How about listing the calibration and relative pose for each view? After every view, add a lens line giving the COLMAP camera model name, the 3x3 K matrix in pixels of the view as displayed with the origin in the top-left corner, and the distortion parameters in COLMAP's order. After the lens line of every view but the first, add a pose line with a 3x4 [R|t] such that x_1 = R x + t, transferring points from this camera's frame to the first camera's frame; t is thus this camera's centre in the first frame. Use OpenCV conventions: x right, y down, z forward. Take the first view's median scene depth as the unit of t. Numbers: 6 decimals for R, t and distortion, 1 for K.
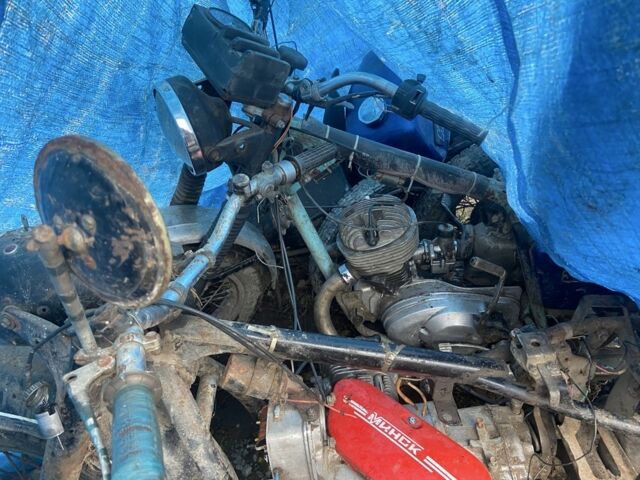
lens RADIAL K [[488.7, 0, 320.0], [0, 488.7, 240.0], [0, 0, 1]] dist [0.134870, -0.171688]
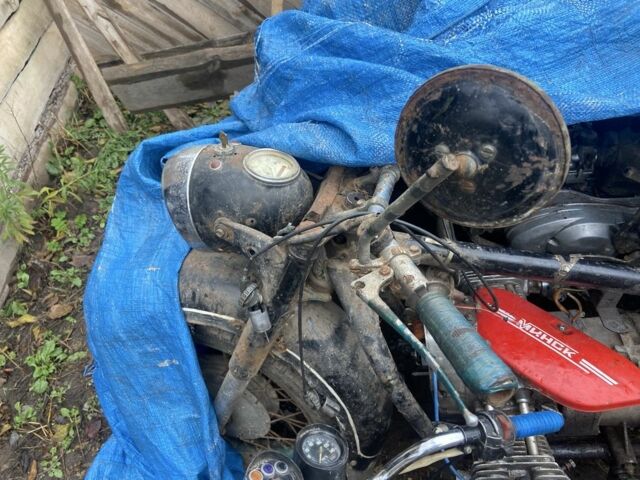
lens RADIAL K [[488.7, 0, 320.0], [0, 488.7, 240.0], [0, 0, 1]] dist [0.134870, -0.171688]
pose [[0.995317, 0.008607, -0.096280, -0.255324], [0.009525, 0.982448, 0.186291, -0.017395], [0.096193, -0.186336, 0.977766, -0.042238]]
